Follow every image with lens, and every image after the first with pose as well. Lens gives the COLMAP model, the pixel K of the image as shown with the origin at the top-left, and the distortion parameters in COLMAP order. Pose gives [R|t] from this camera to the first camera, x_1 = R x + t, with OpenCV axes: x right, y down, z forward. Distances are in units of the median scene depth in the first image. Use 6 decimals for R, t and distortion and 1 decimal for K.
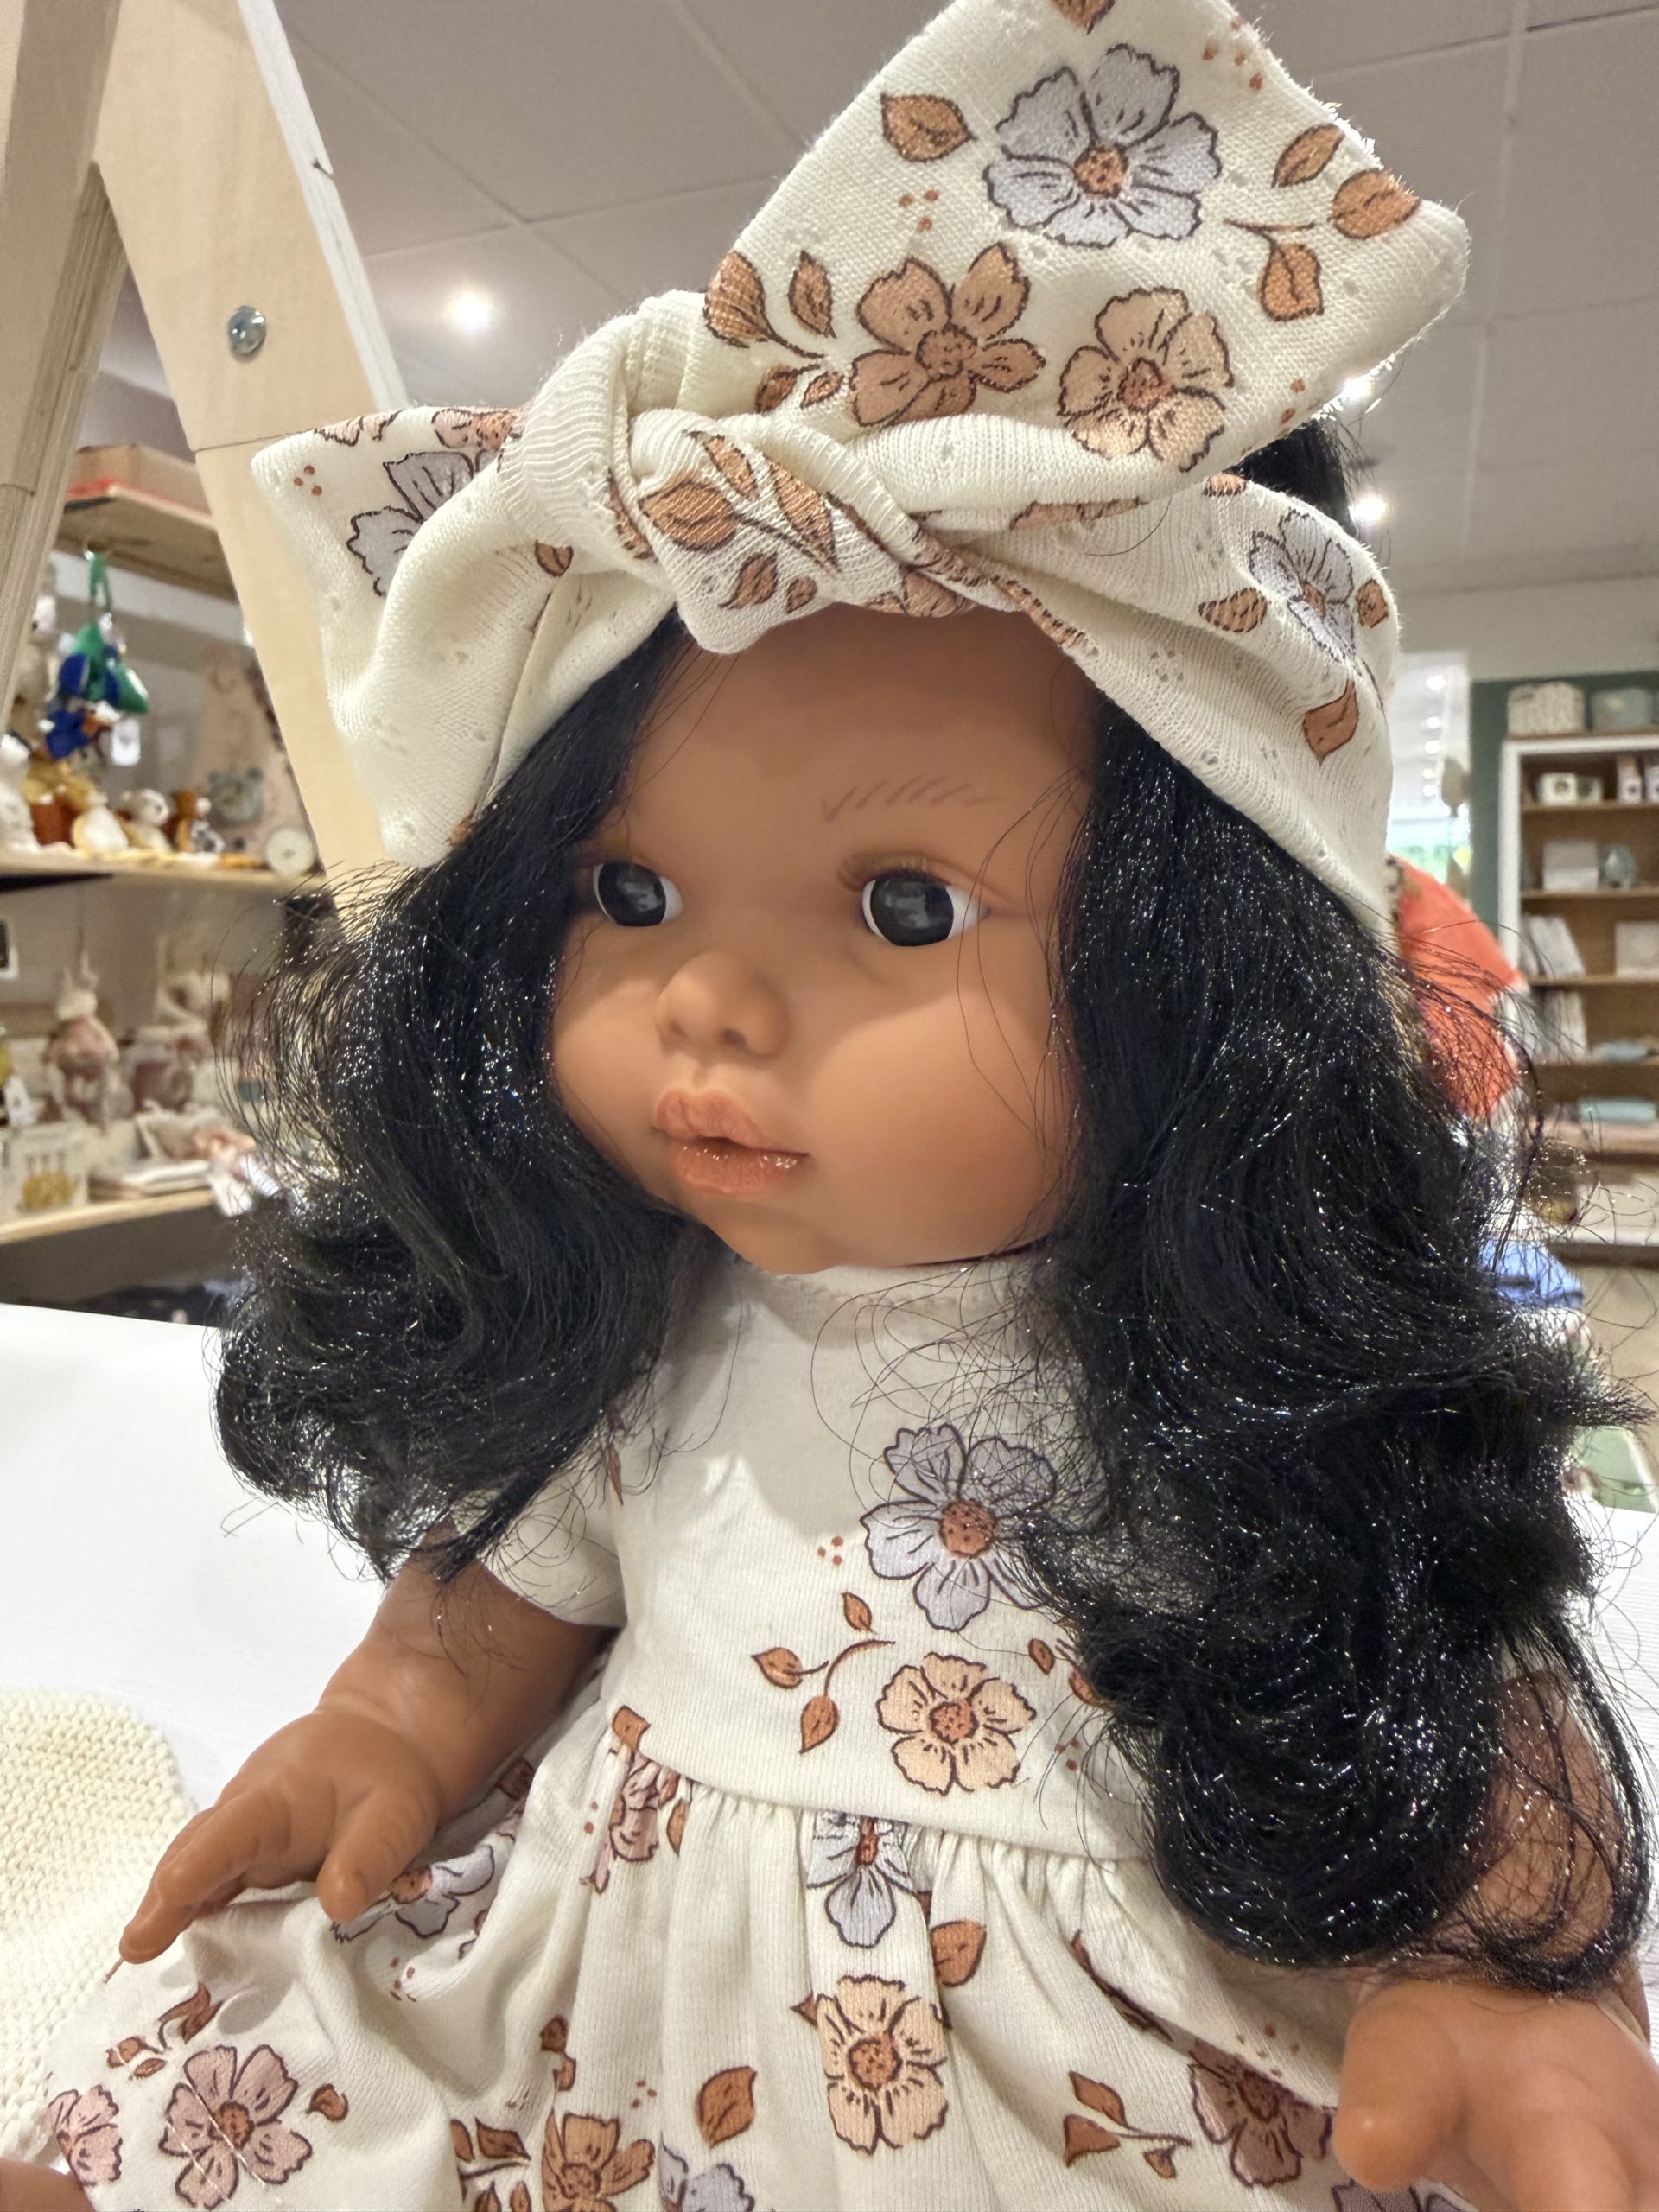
lens RADIAL K [[1616.7, 0, 818.8], [0, 1616.7, 980.0], [0, 0, 1]] dist [0.007457, -0.003251]
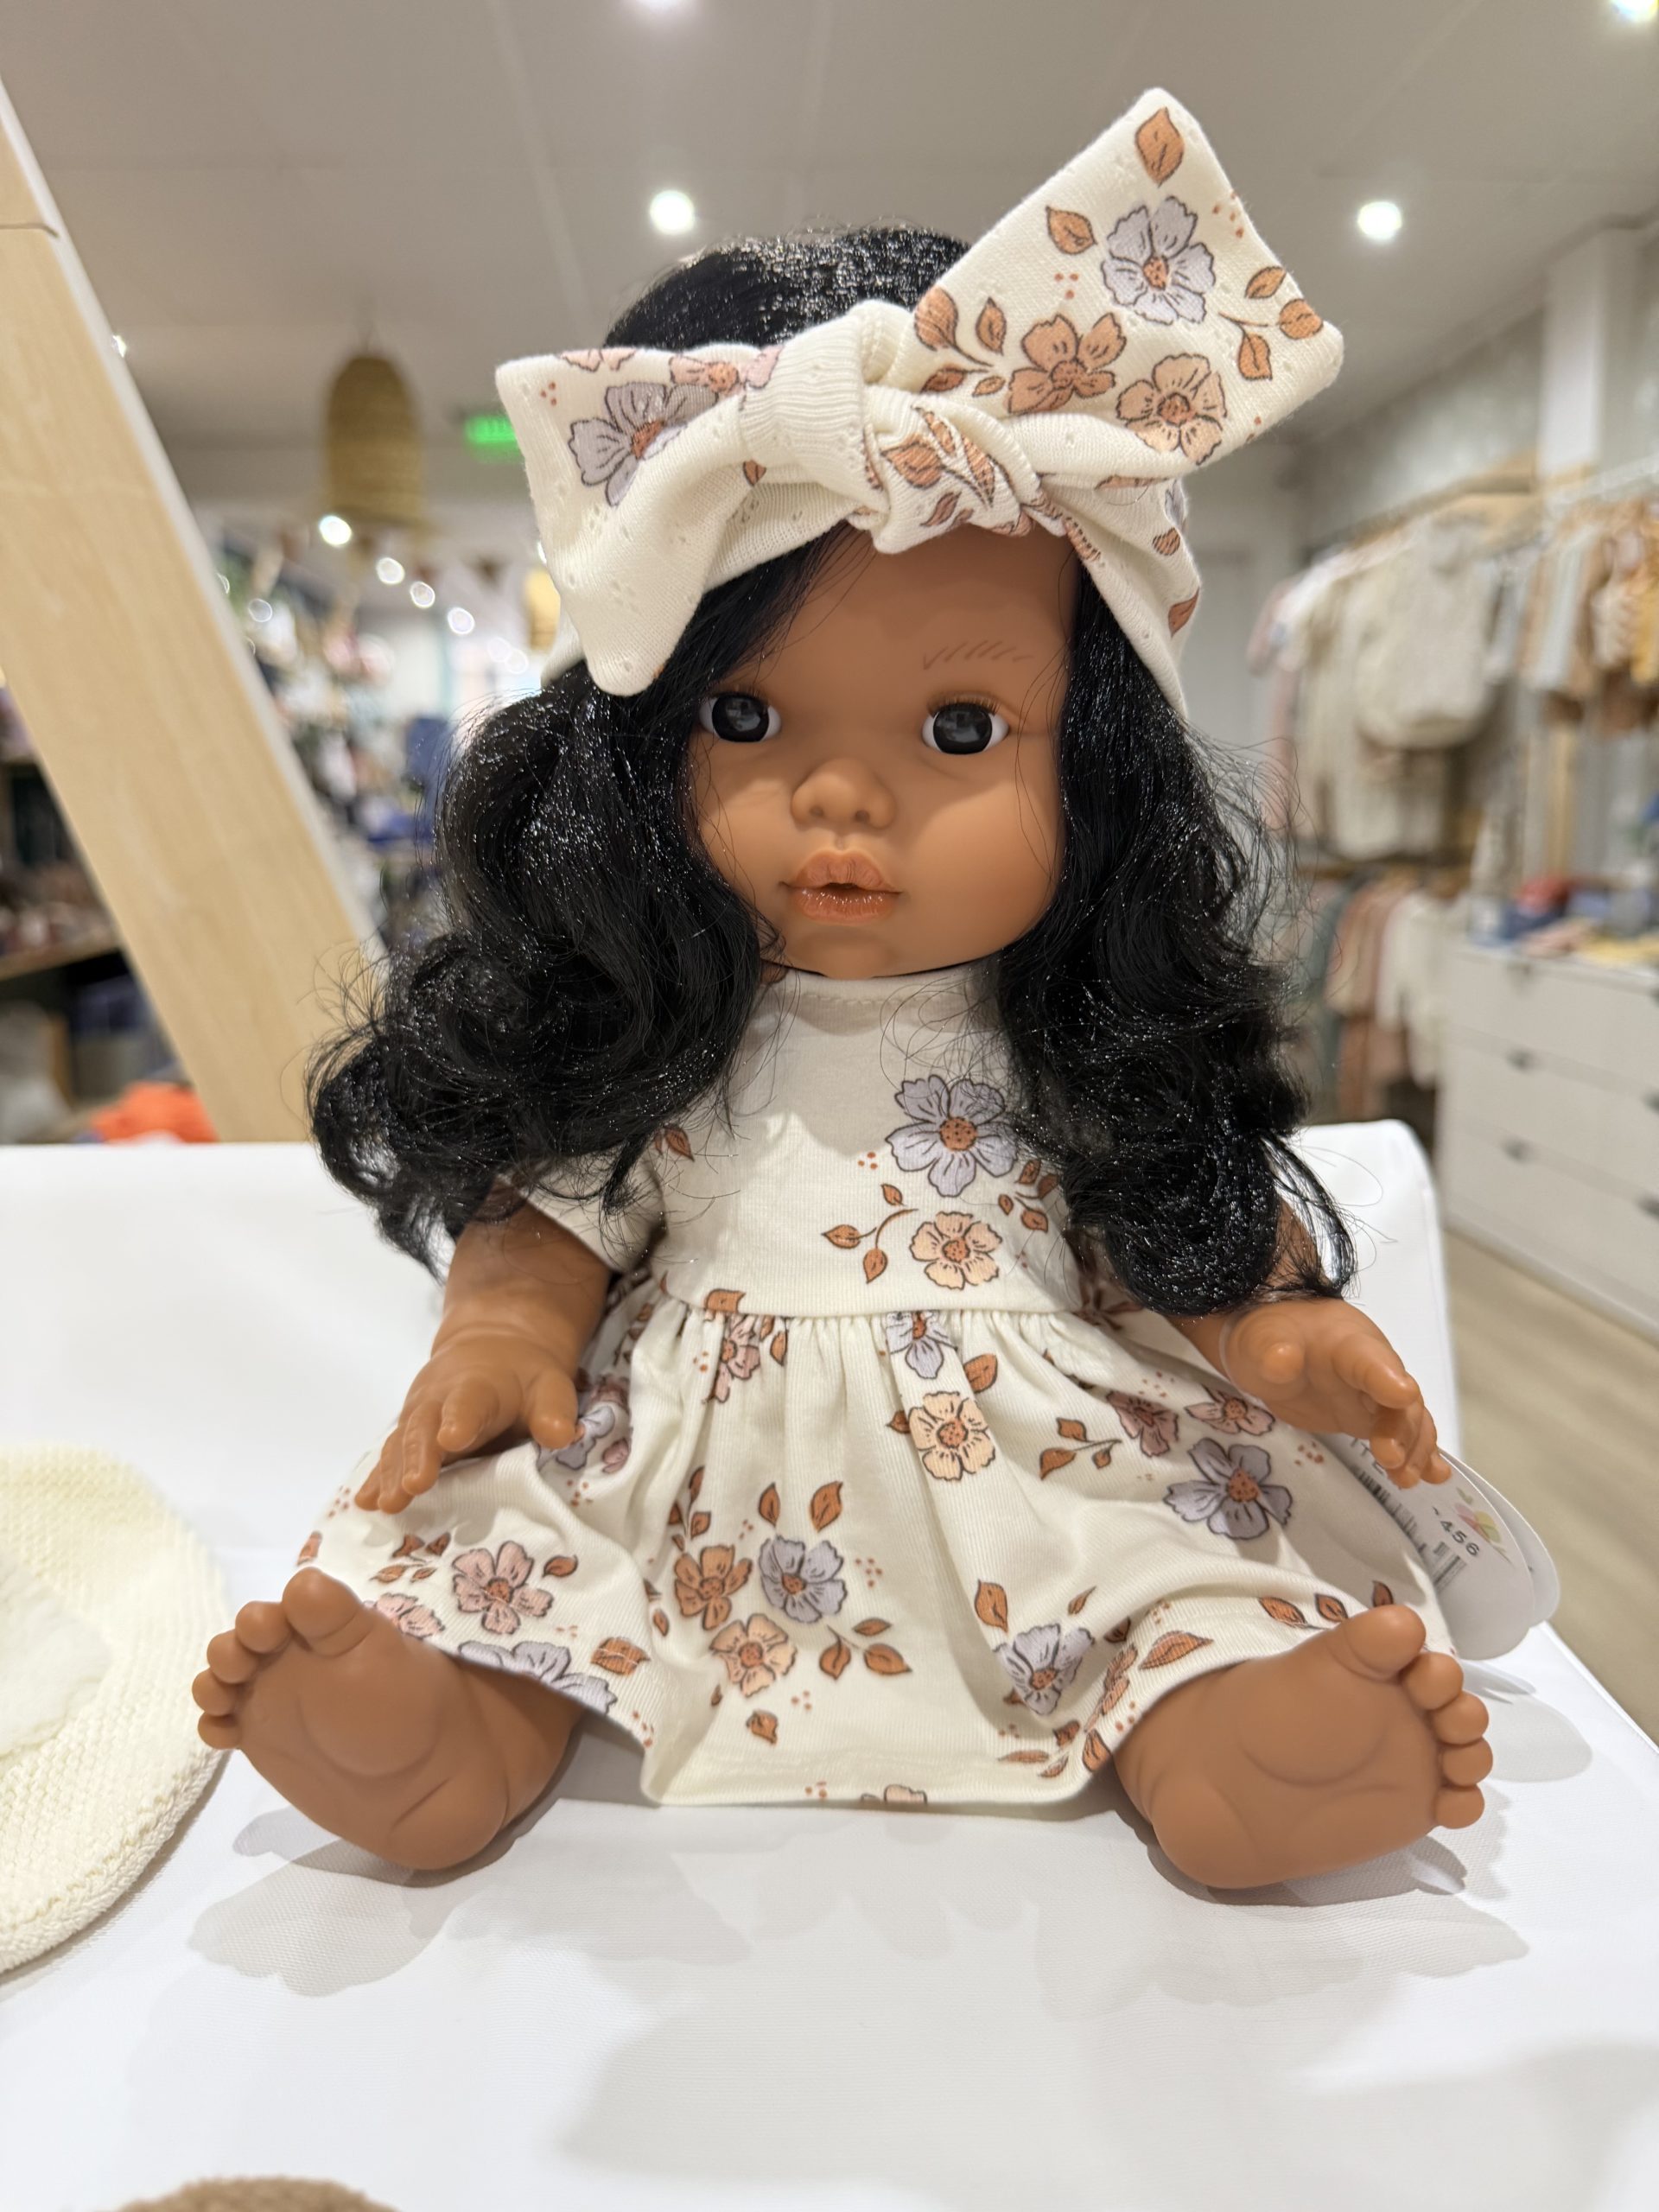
lens RADIAL K [[1616.7, 0, 865.8], [0, 1616.7, 1099.7], [0, 0, 1]] dist [0.007457, -0.003251]
pose [[0.905456, -0.083436, 0.416159, -0.688404], [0.013462, 0.985640, 0.168321, 0.043790], [-0.424227, -0.146805, 0.893577, -0.388128]]
